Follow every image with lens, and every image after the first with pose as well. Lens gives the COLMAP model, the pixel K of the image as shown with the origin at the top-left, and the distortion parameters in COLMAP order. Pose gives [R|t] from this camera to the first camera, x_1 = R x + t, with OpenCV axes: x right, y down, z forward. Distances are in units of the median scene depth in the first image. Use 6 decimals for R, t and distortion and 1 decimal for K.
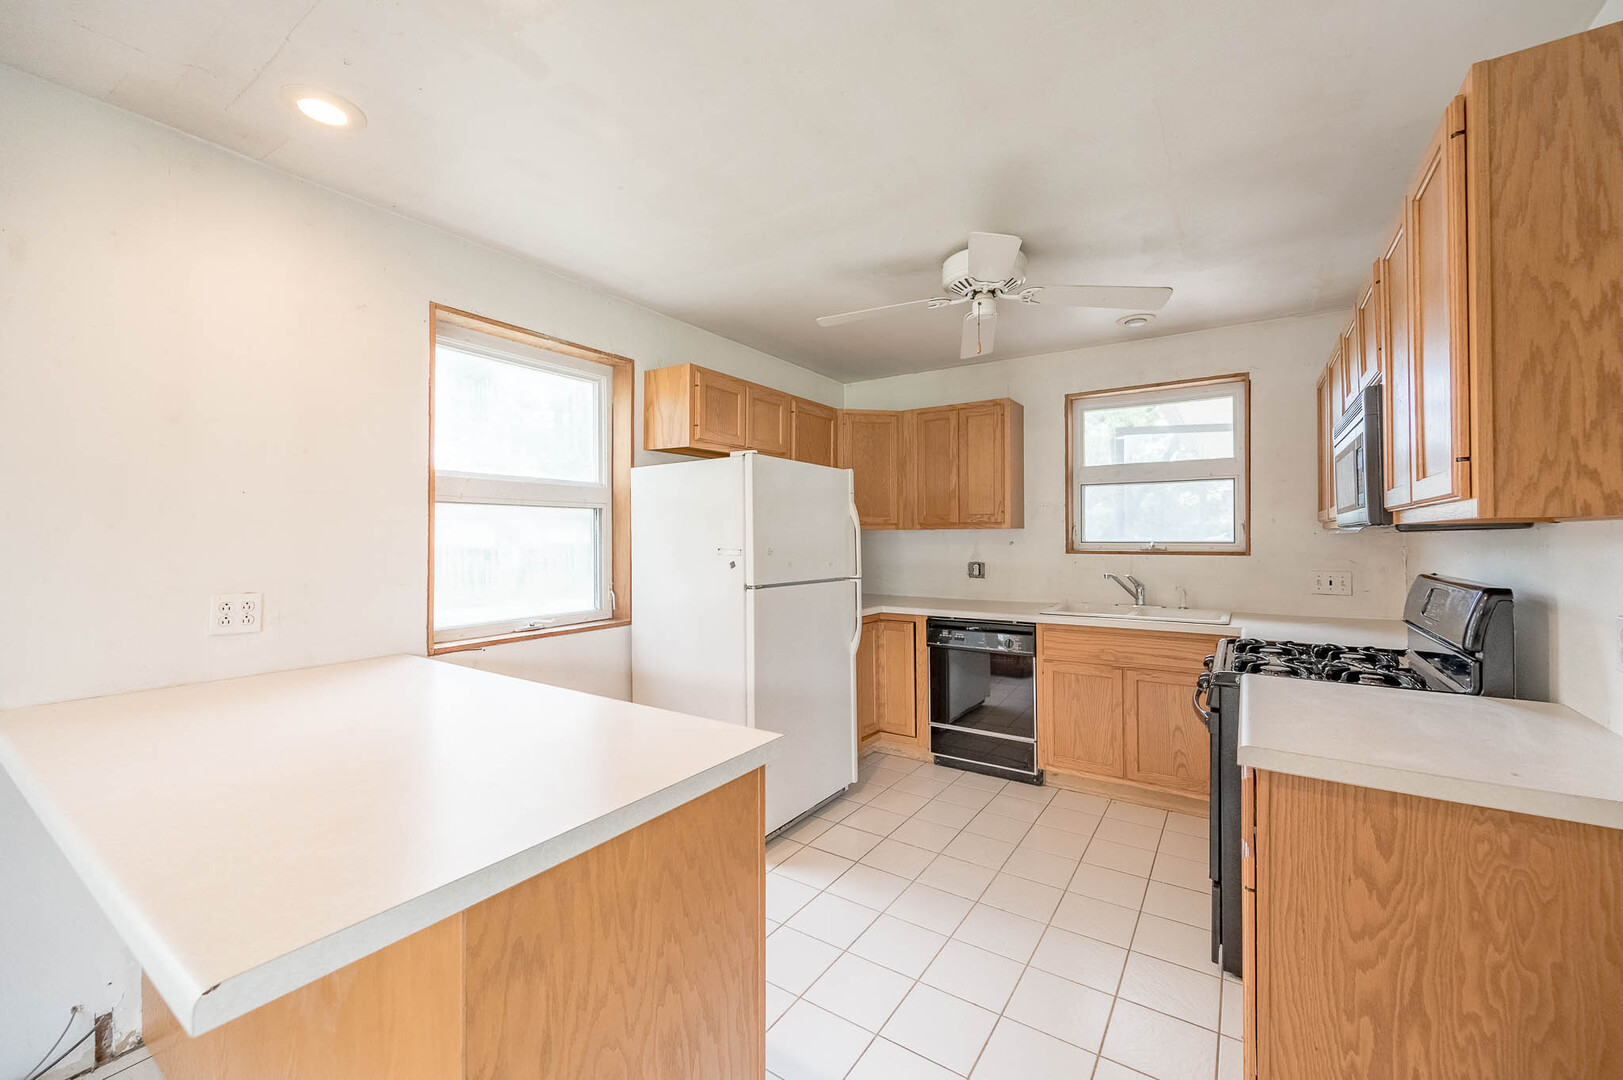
lens RADIAL K [[643.1, 0, 807.3], [0, 643.1, 536.7], [0, 0, 1]] dist [-0.003029, -0.000189]
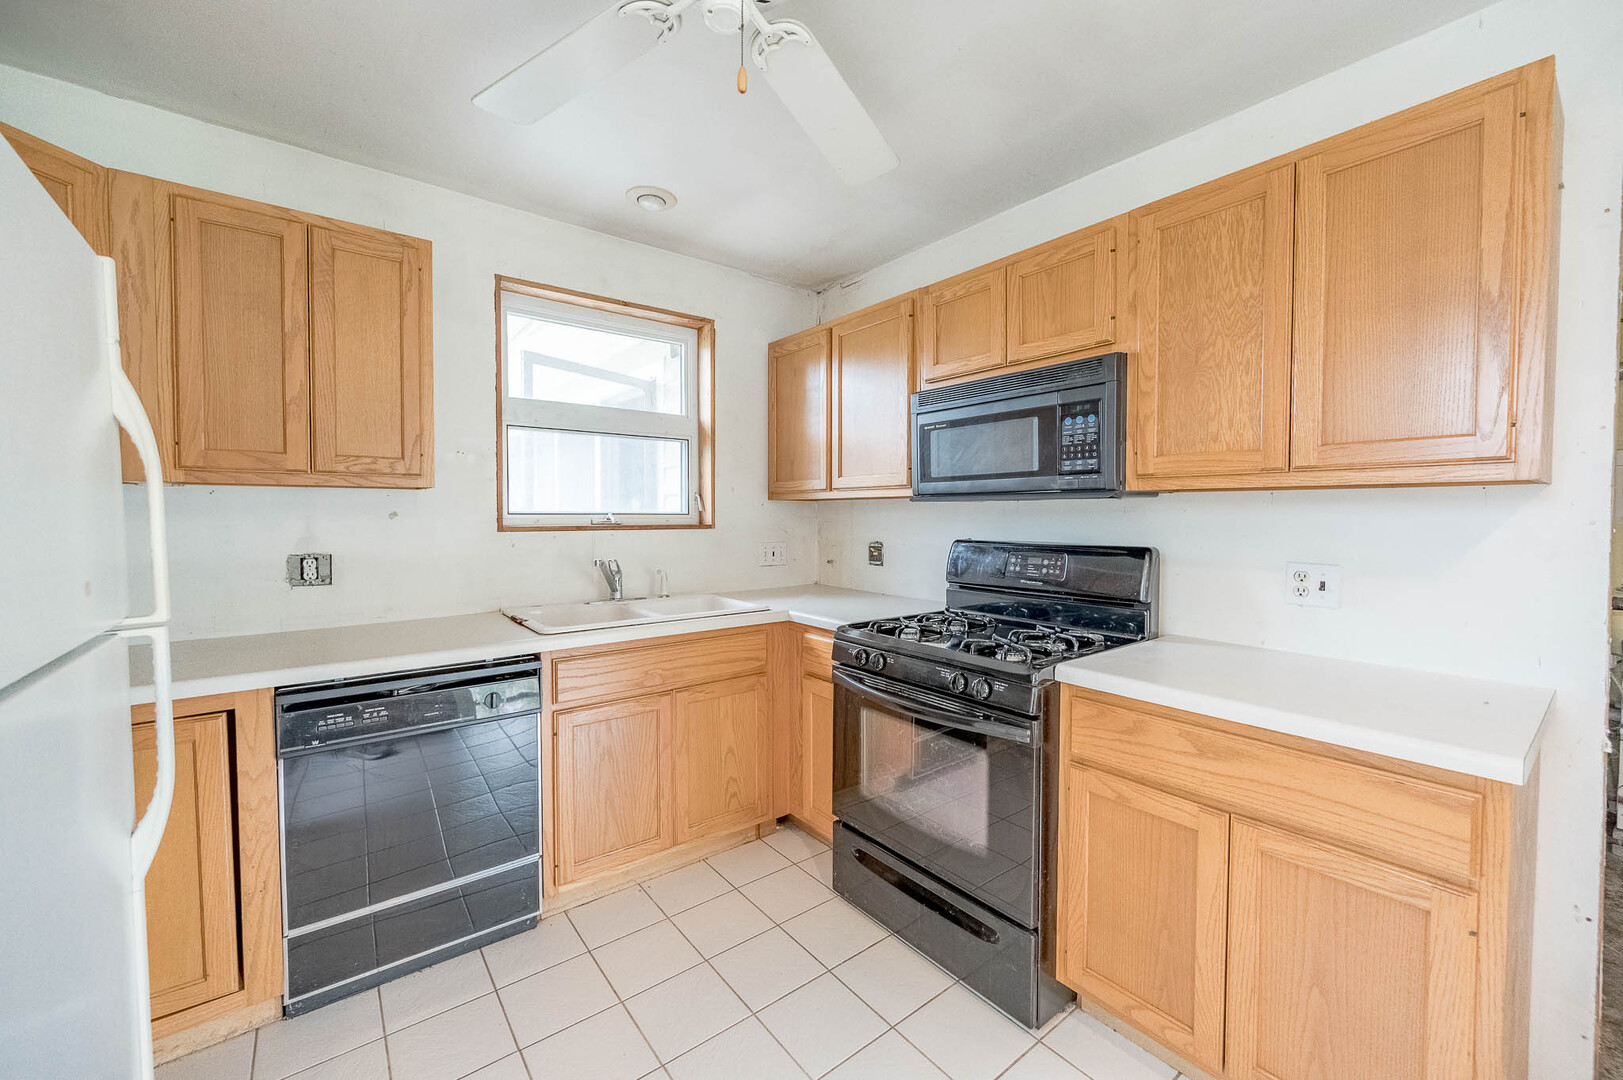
lens RADIAL K [[643.1, 0, 814.8], [0, 643.1, 529.3], [0, 0, 1]] dist [-0.003029, -0.000189]
pose [[0.302532, -0.019138, 0.952947, -0.103055], [-0.001687, 0.999786, 0.020614, 0.010857], [-0.953138, -0.007844, 0.302435, 0.537490]]
